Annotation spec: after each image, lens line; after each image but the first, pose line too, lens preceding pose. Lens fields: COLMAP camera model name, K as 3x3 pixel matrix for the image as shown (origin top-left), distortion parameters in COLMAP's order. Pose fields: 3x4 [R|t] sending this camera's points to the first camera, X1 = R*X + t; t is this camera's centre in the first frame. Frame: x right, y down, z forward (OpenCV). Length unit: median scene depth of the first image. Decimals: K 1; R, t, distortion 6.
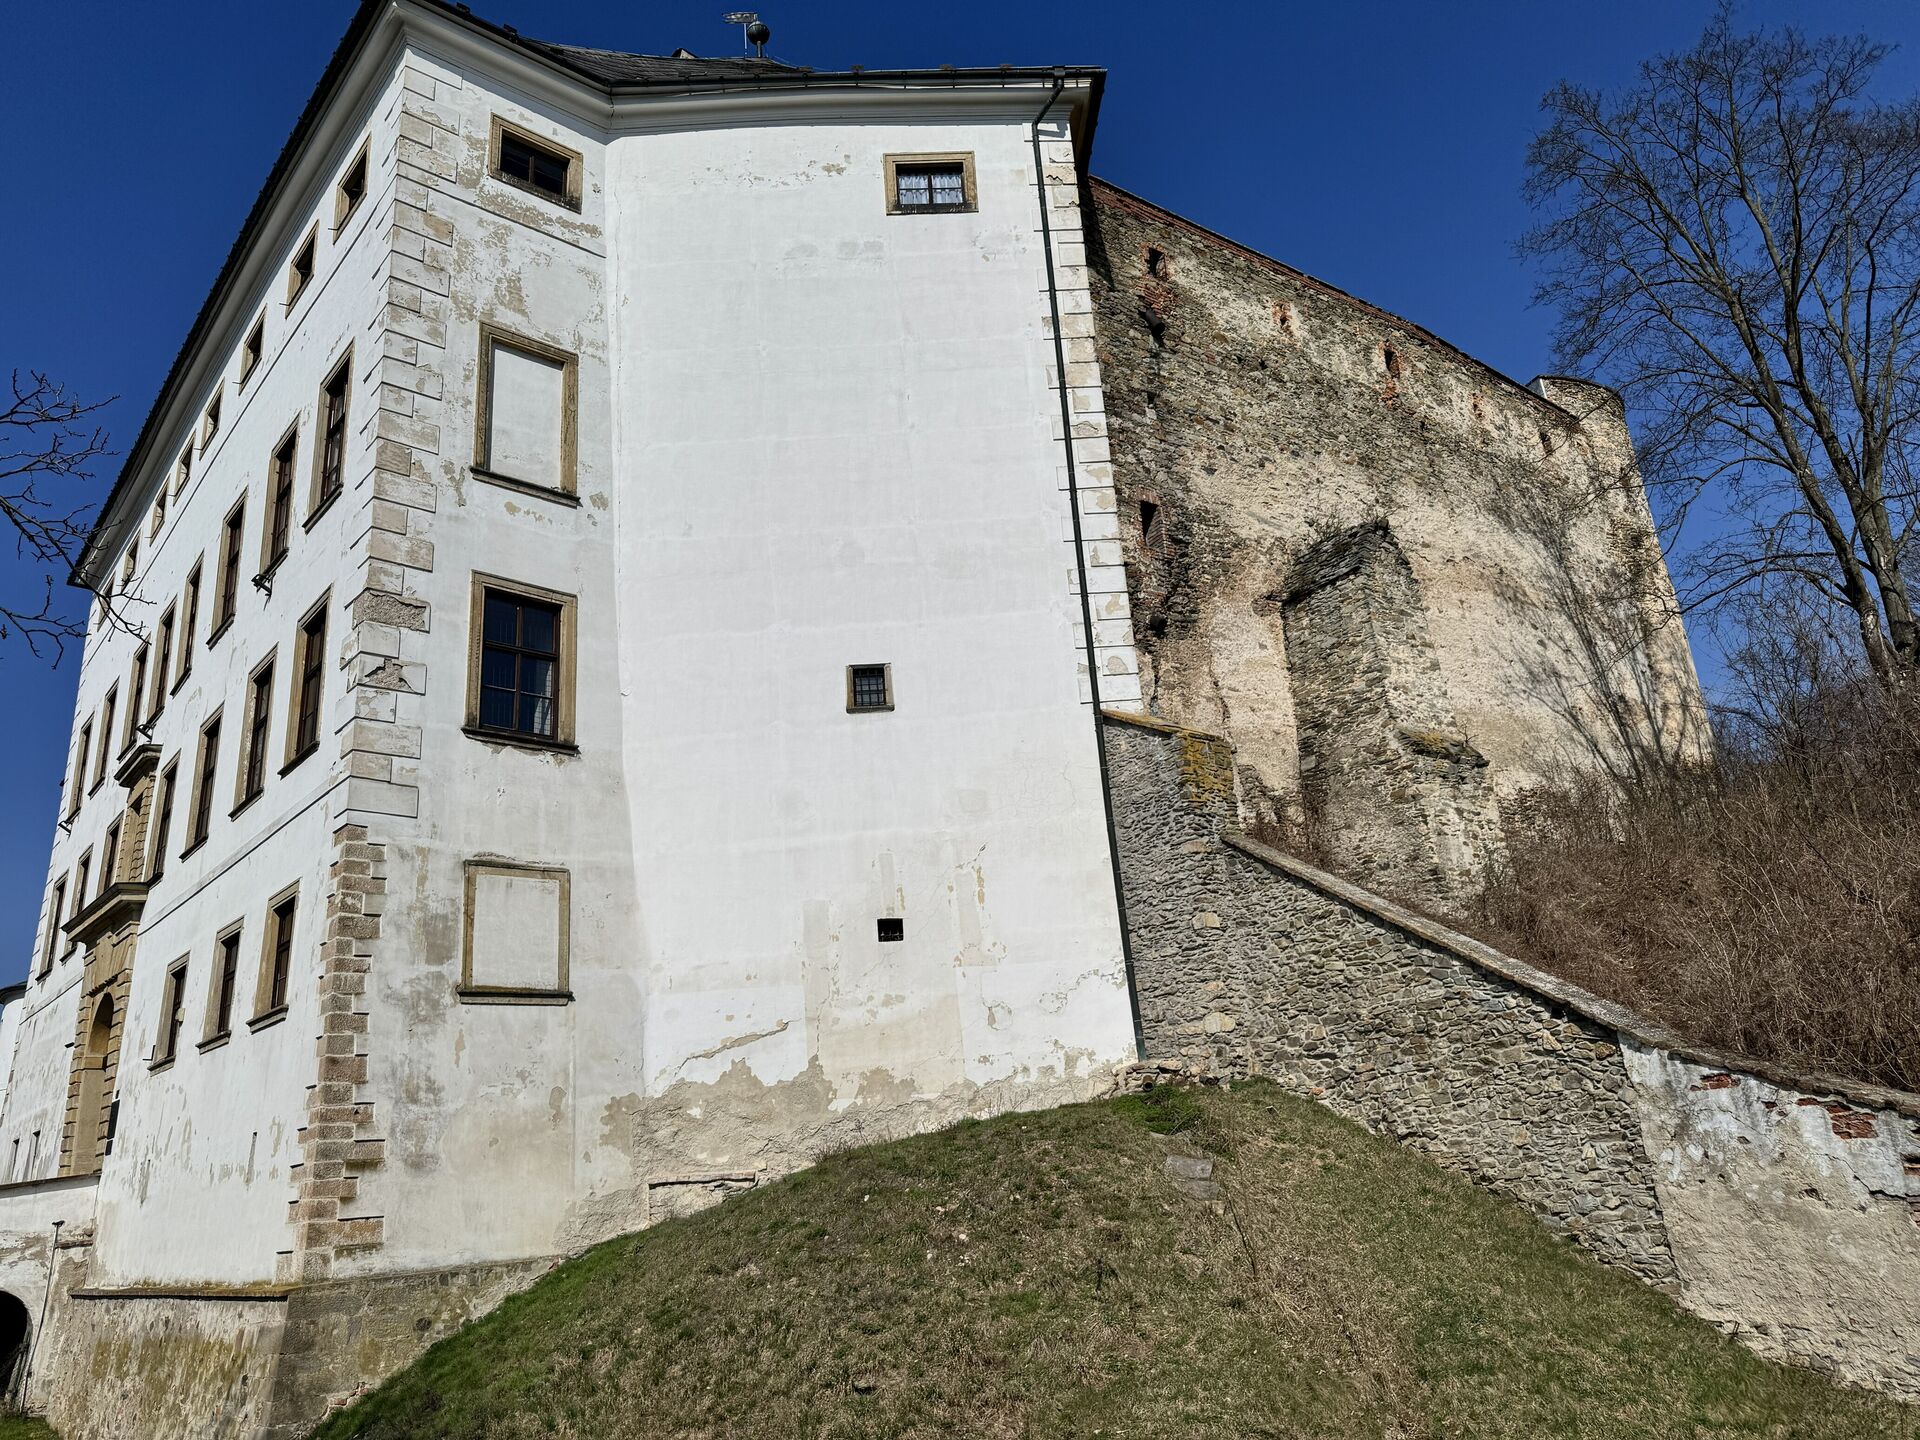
lens RADIAL K [[1385.6, 0, 886.1], [0, 1385.6, 717.1], [0, 0, 1]] dist [-0.013455, 0.008469]
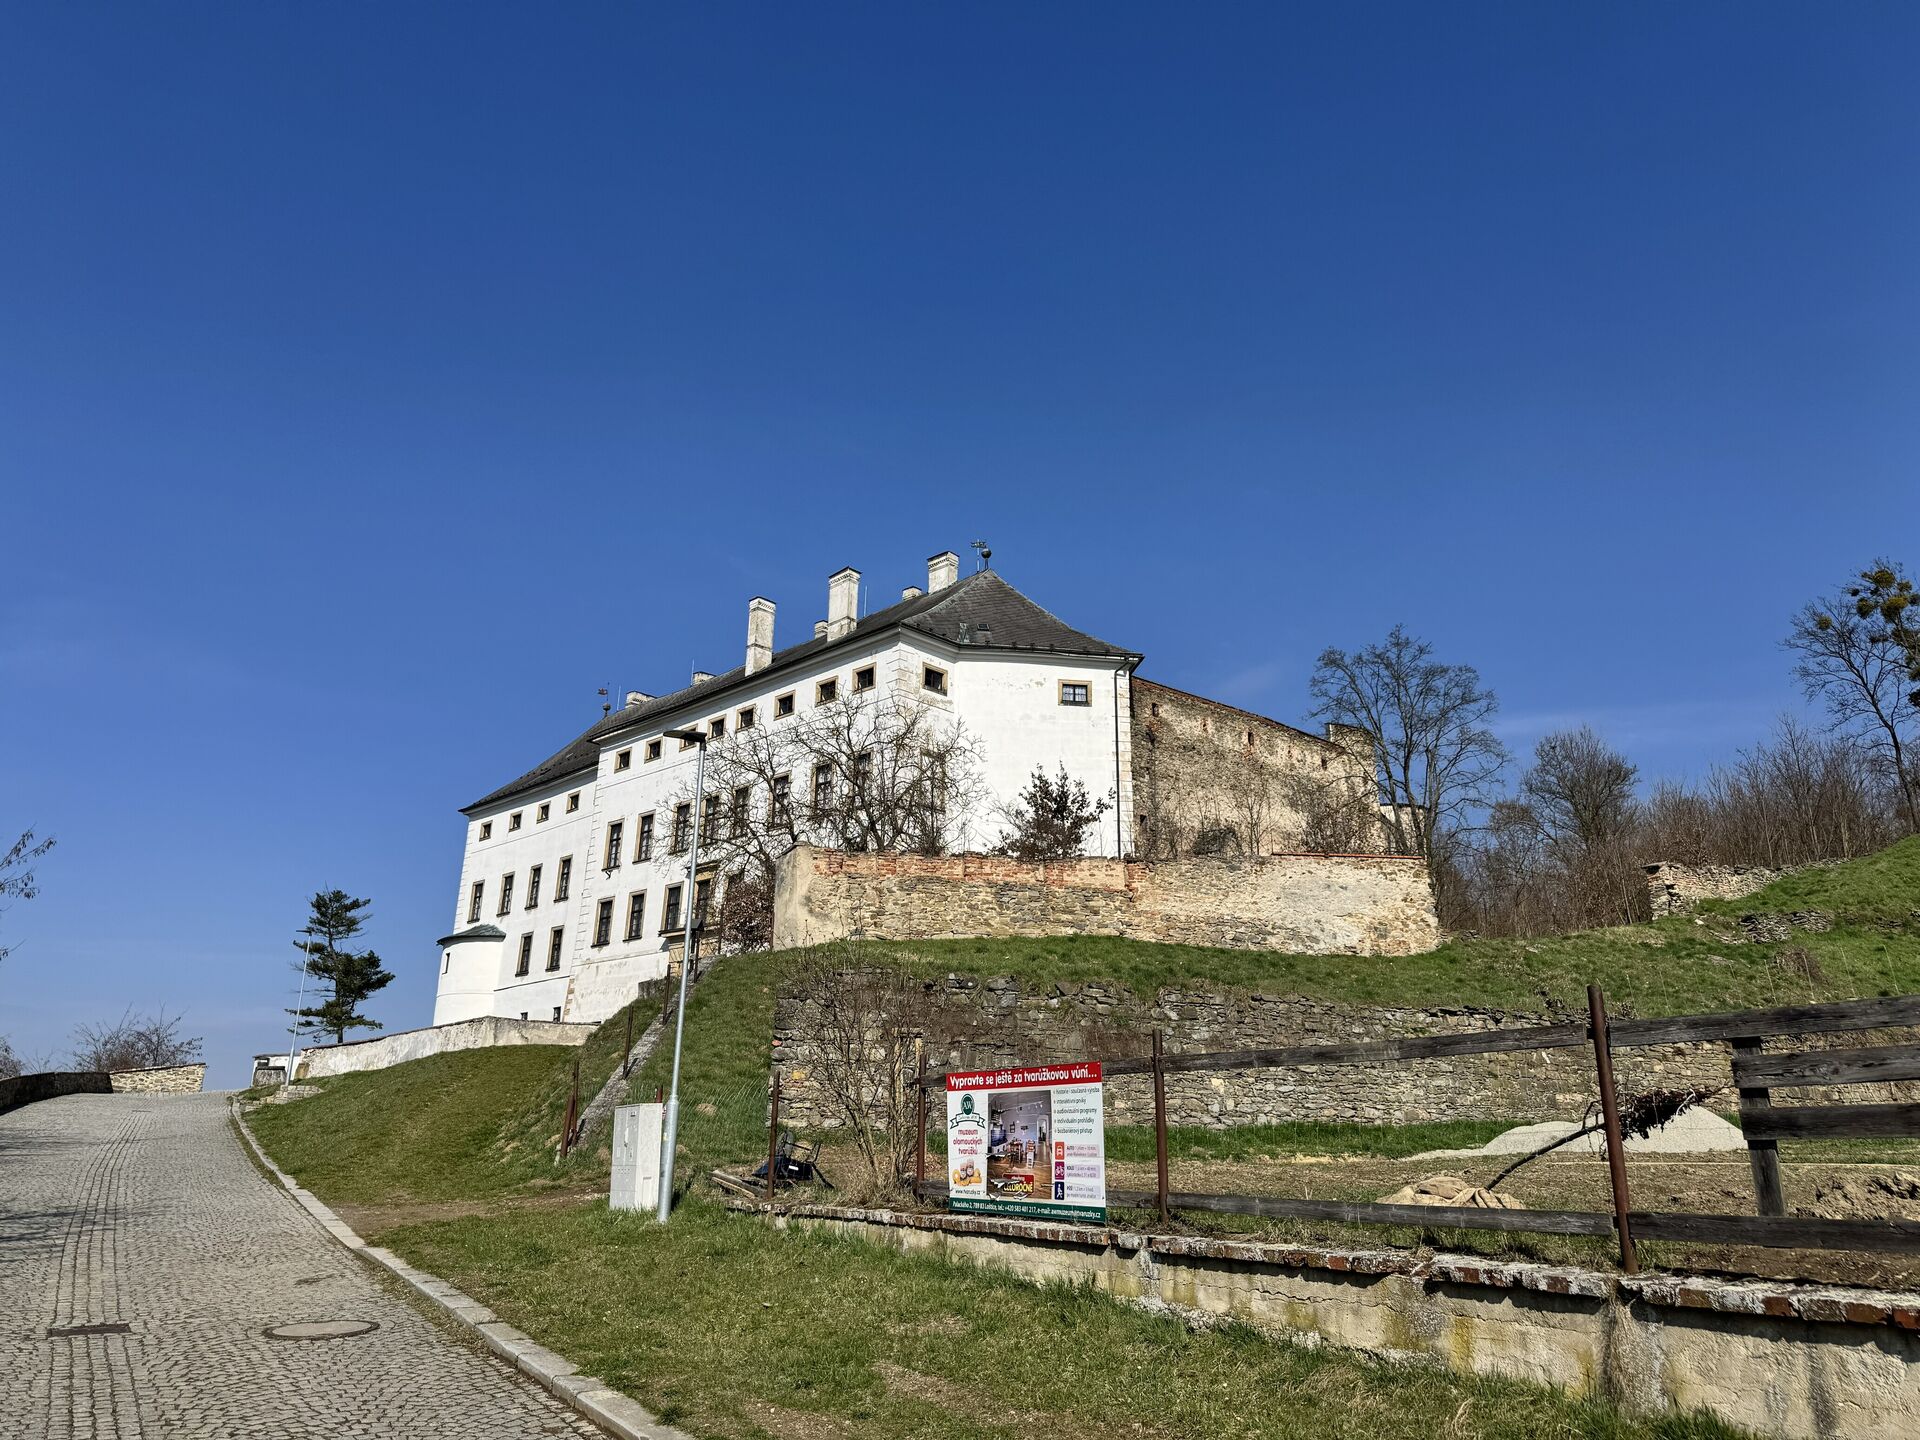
lens RADIAL K [[1329.9, 0, 958.8], [0, 1329.9, 702.5], [0, 0, 1]] dist [0.061023, -0.152071]
pose [[0.990615, 0.103751, 0.088985, -0.382093], [-0.102568, 0.994567, -0.017776, -0.277440], [-0.090346, 0.008483, 0.995874, -1.400574]]
